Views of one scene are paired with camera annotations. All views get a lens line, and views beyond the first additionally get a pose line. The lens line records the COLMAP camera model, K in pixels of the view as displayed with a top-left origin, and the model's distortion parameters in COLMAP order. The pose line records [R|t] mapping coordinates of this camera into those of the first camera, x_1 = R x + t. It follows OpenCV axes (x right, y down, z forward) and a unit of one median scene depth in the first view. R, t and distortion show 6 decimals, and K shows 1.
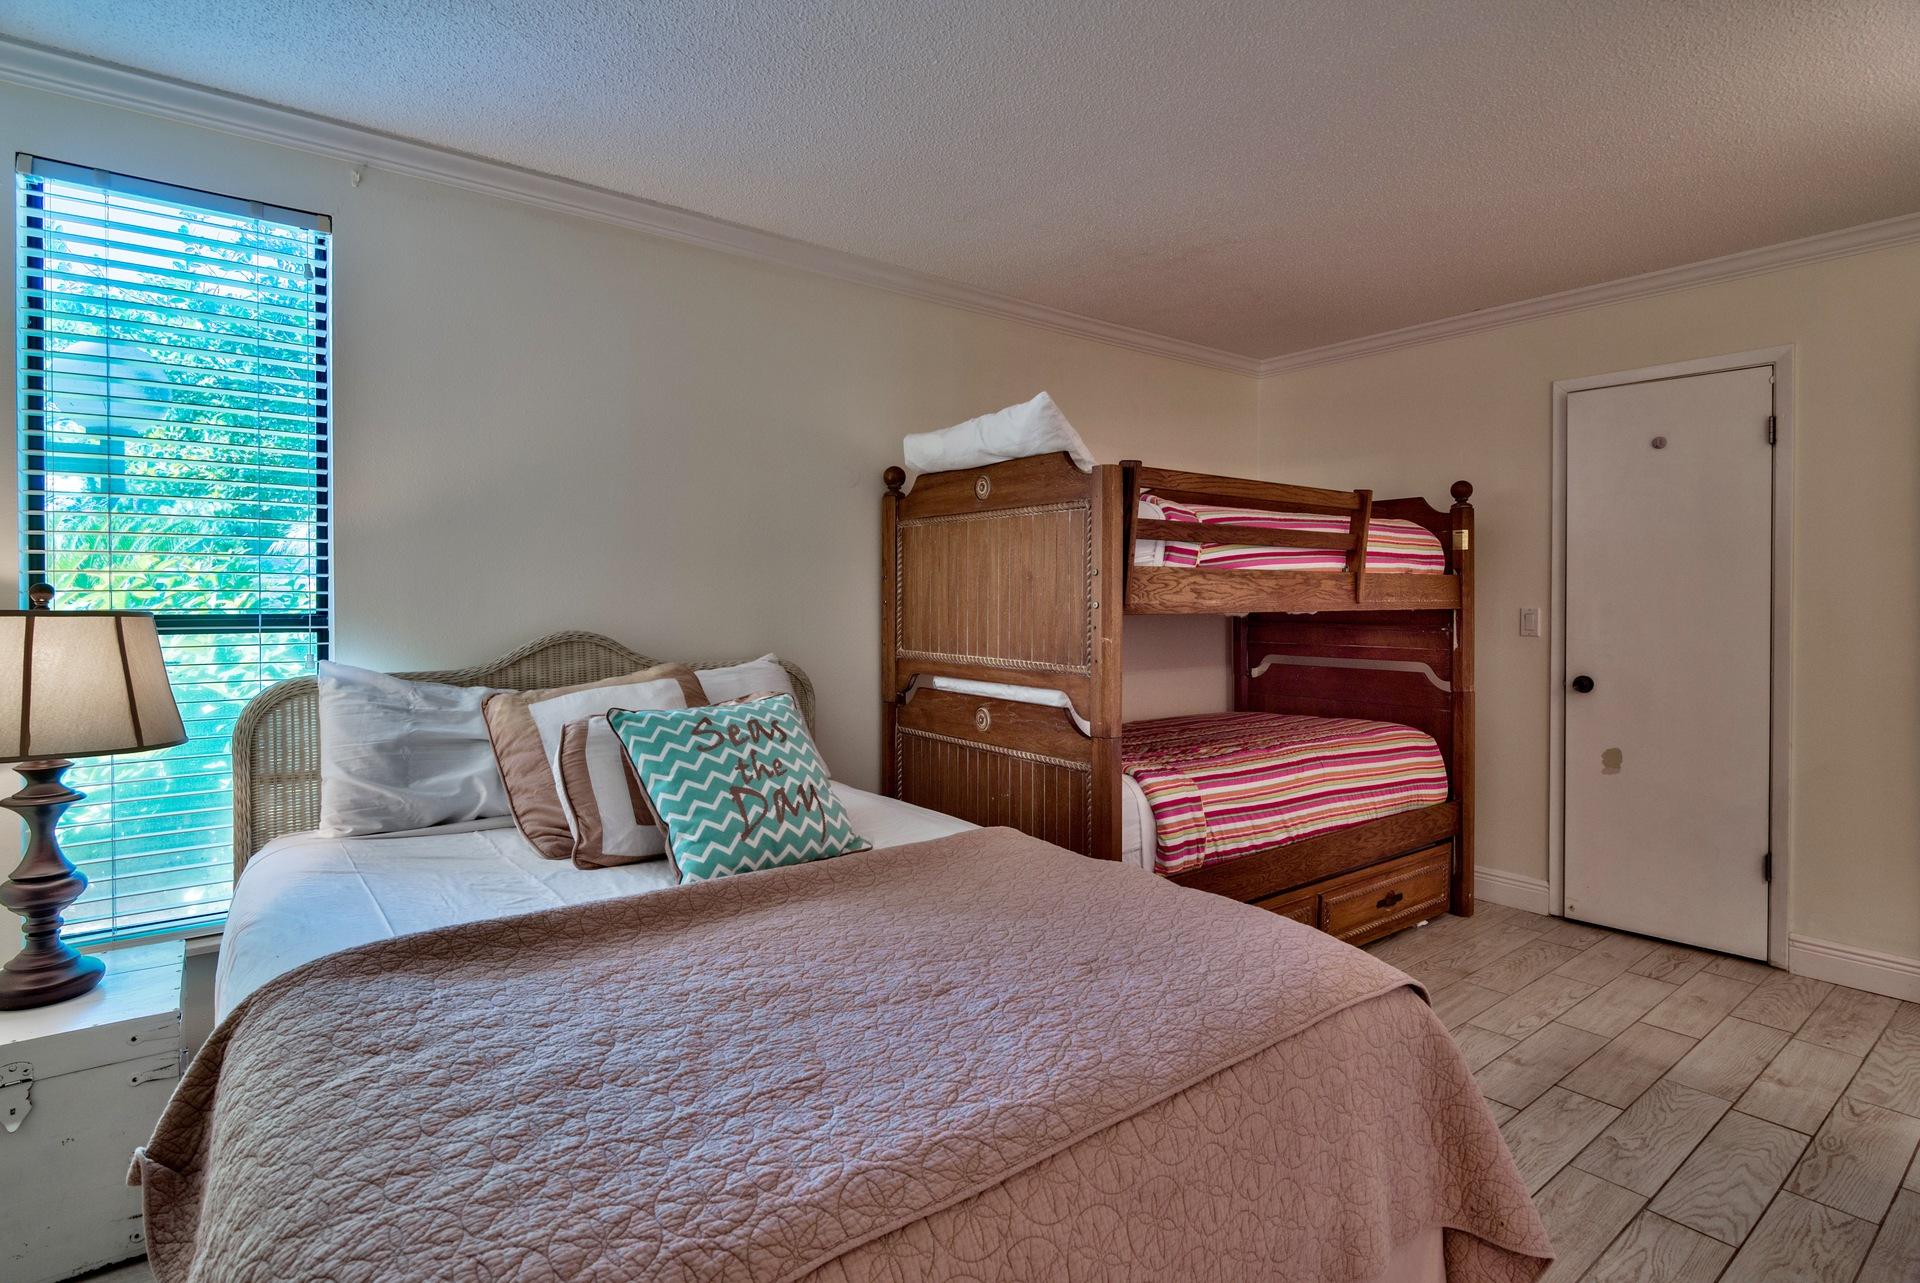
lens RADIAL K [[950.4, 0, 932.0], [0, 950.4, 644.2], [0, 0, 1]] dist [-0.002592, 0.000541]
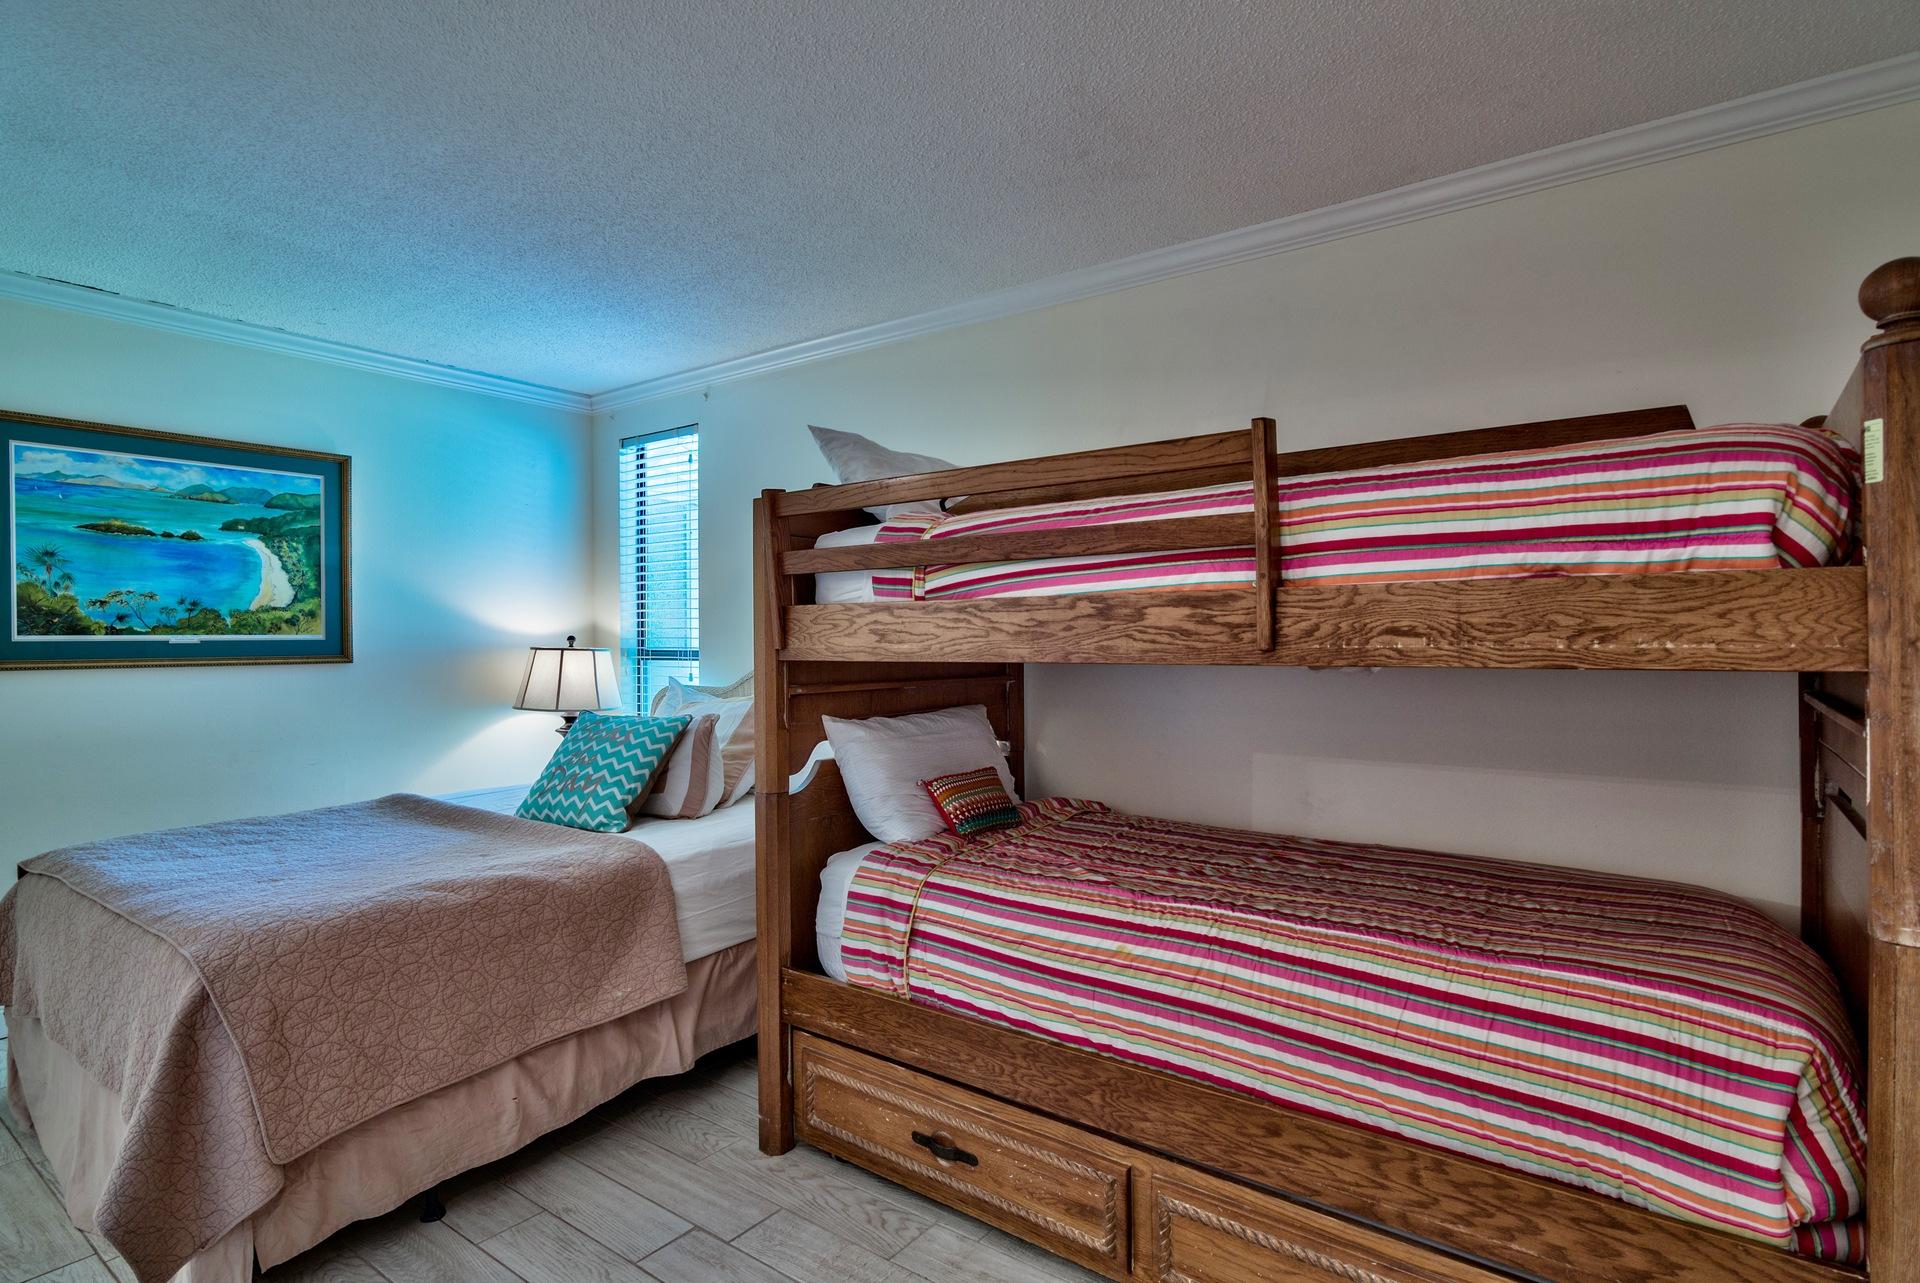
lens RADIAL K [[950.4, 0, 932.0], [0, 950.4, 644.2], [0, 0, 1]] dist [-0.002592, 0.000541]
pose [[0.280086, 0.006487, -0.959953, 1.000945], [-0.036260, 0.999335, -0.003826, -0.043363], [0.959290, 0.035880, 0.280135, 0.793041]]
